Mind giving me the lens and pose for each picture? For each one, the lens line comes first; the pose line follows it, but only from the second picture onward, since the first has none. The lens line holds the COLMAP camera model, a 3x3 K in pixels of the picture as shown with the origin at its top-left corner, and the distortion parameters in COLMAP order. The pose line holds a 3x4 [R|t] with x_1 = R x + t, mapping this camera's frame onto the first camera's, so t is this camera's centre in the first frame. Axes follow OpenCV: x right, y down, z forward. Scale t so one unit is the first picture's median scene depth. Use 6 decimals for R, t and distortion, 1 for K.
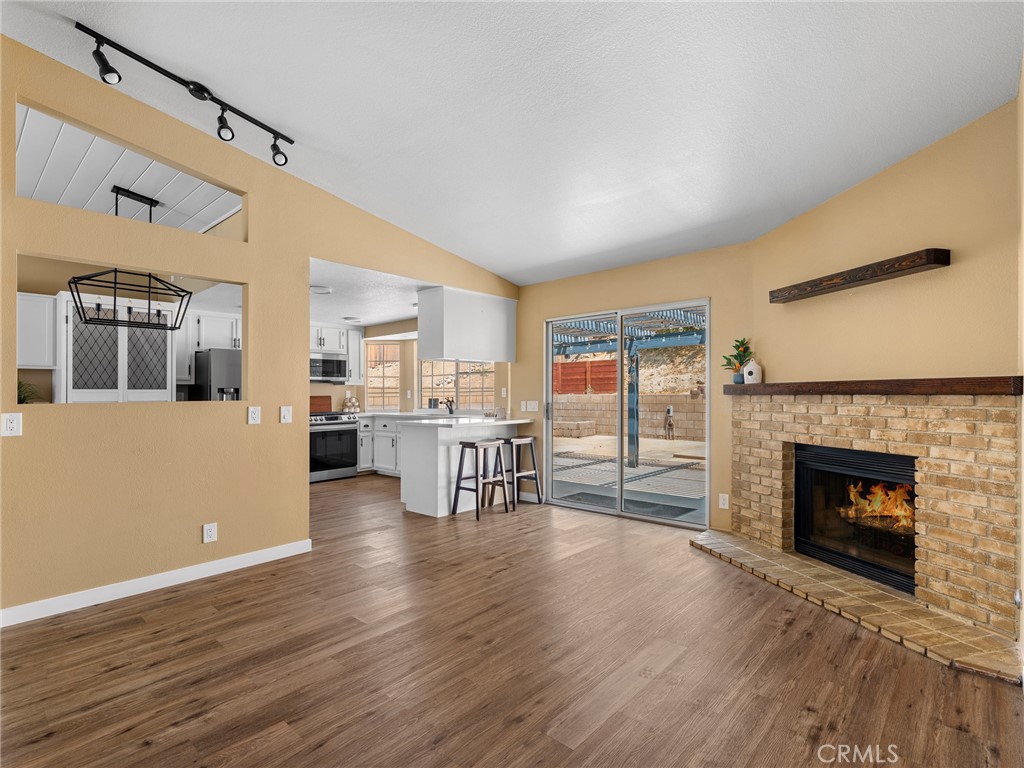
lens RADIAL K [[504.6, 0, 512.0], [0, 504.6, 384.0], [0, 0, 1]] dist [0.001817, -0.000504]
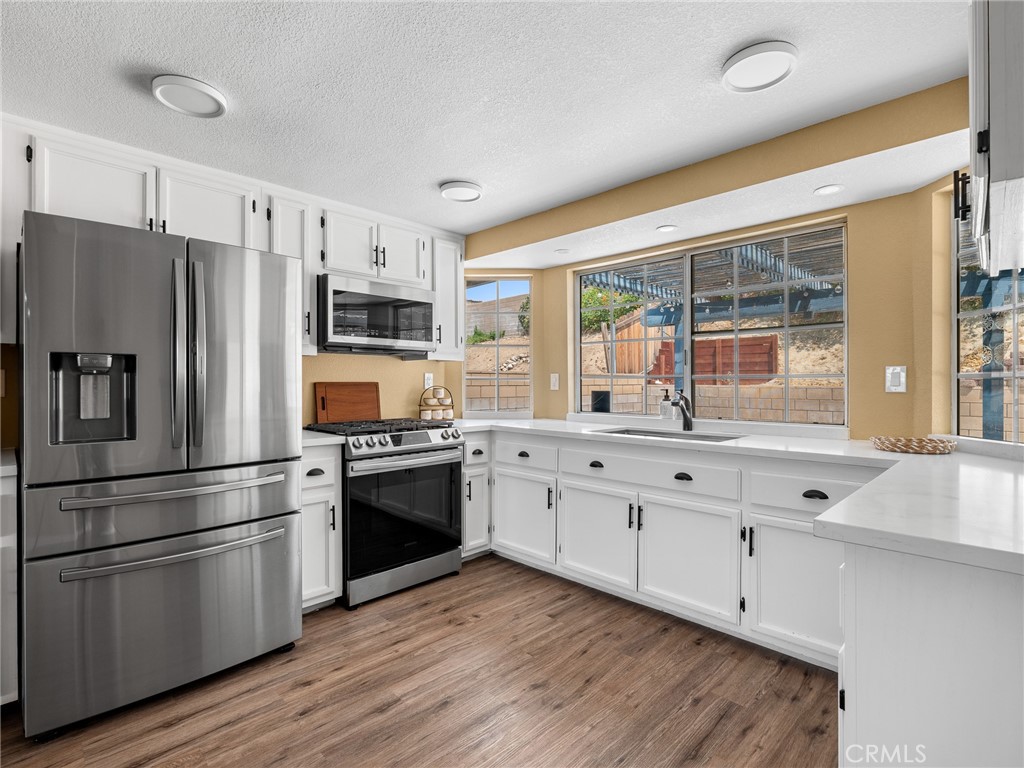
lens RADIAL K [[504.6, 0, 512.0], [0, 504.6, 384.0], [0, 0, 1]] dist [0.001817, -0.000504]
pose [[0.998940, 0.008357, -0.045265, -0.243828], [-0.007484, 0.999783, 0.019428, 0.014829], [0.045418, -0.019069, 0.998786, 0.573838]]
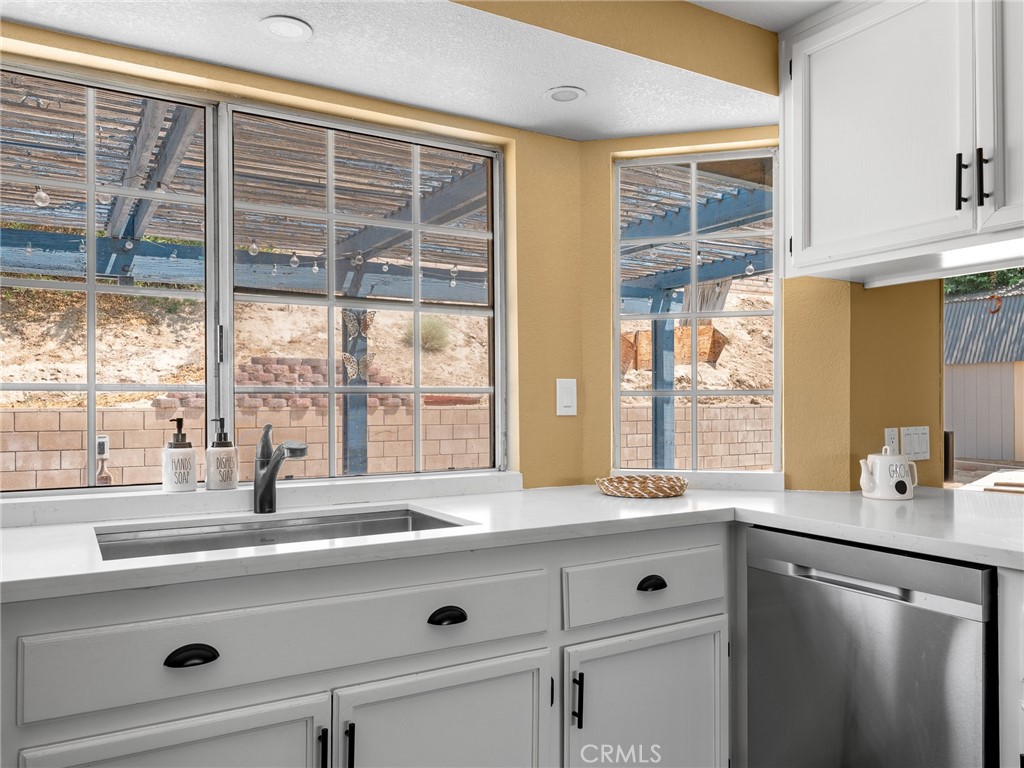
lens RADIAL K [[778.7, 0, 512.5], [0, 778.7, 400.9], [0, 0, 1]] dist [0.002996, 0.001240]
pose [[0.298558, 0.010107, 0.954338, -0.356606], [-0.018559, 0.999816, -0.004783, 0.019729], [-0.954211, -0.016284, 0.298691, 0.823058]]
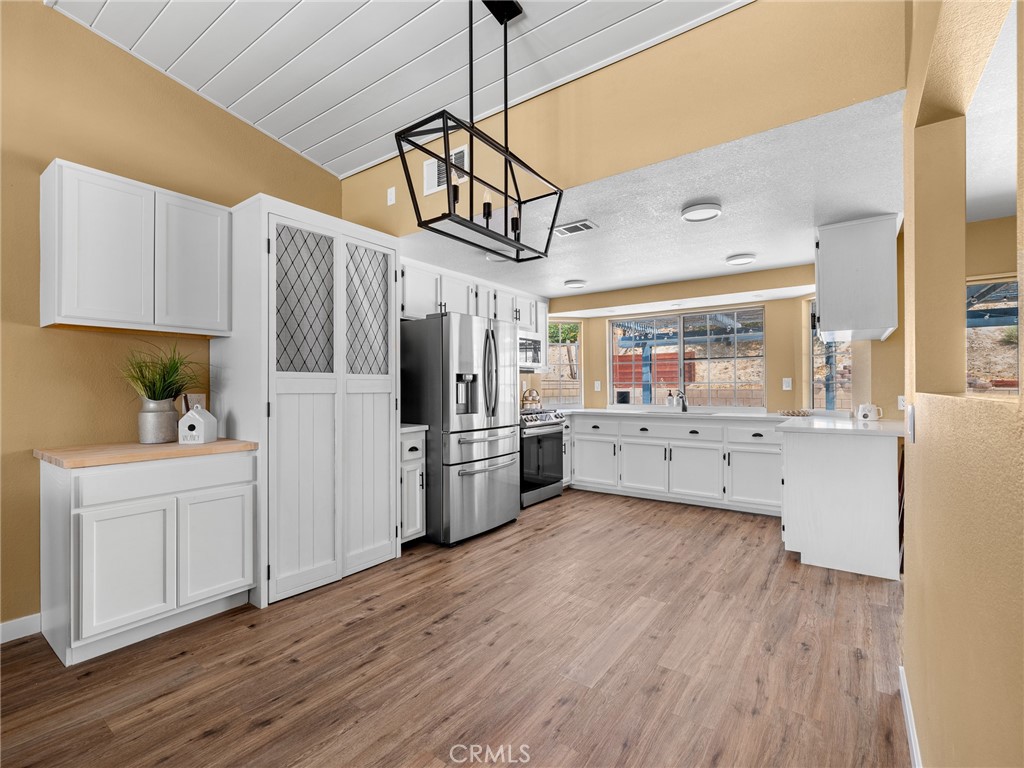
lens RADIAL K [[471.3, 0, 512.0], [0, 471.3, 384.0], [0, 0, 1]] dist [-0.001086, 0.000022]
pose [[0.993966, 0.004916, 0.109577, -0.457659], [-0.005922, 0.999943, 0.008856, 0.012490], [-0.109527, -0.009451, 0.993939, 0.308344]]
